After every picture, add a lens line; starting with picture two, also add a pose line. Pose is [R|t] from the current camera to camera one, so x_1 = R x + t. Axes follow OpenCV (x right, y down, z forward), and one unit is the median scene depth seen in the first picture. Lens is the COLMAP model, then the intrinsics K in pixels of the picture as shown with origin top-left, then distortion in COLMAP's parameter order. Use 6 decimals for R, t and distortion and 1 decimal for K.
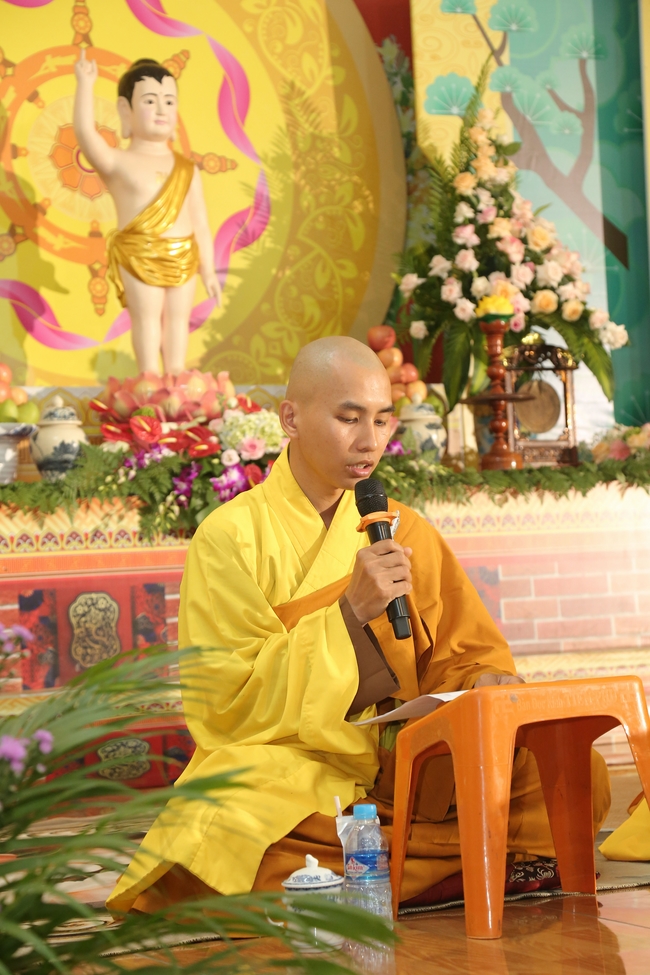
lens RADIAL K [[2314.0, 0, 325.0], [0, 2314.0, 487.5], [0, 0, 1]] dist [0.038738, 3.704177]
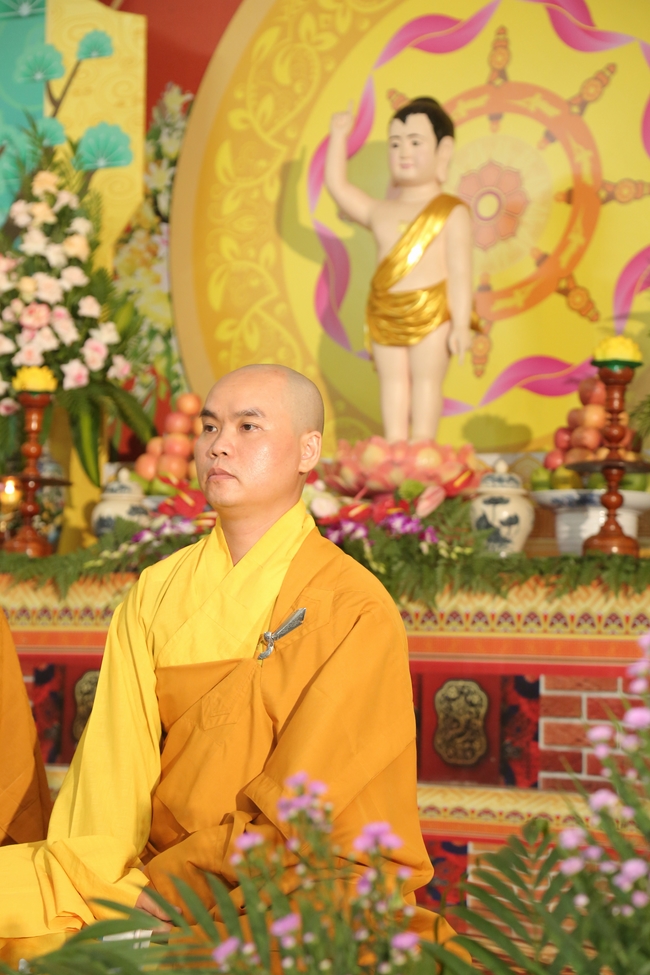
lens RADIAL K [[2384.3, 0, 325.0], [0, 2384.3, 487.5], [0, 0, 1]] dist [0.422521, 0.375138]
pose [[0.520724, 0.001163, -0.853725, 0.741025], [-0.019149, 0.999763, -0.010318, -0.021348], [0.853511, 0.021721, 0.520623, 0.500038]]
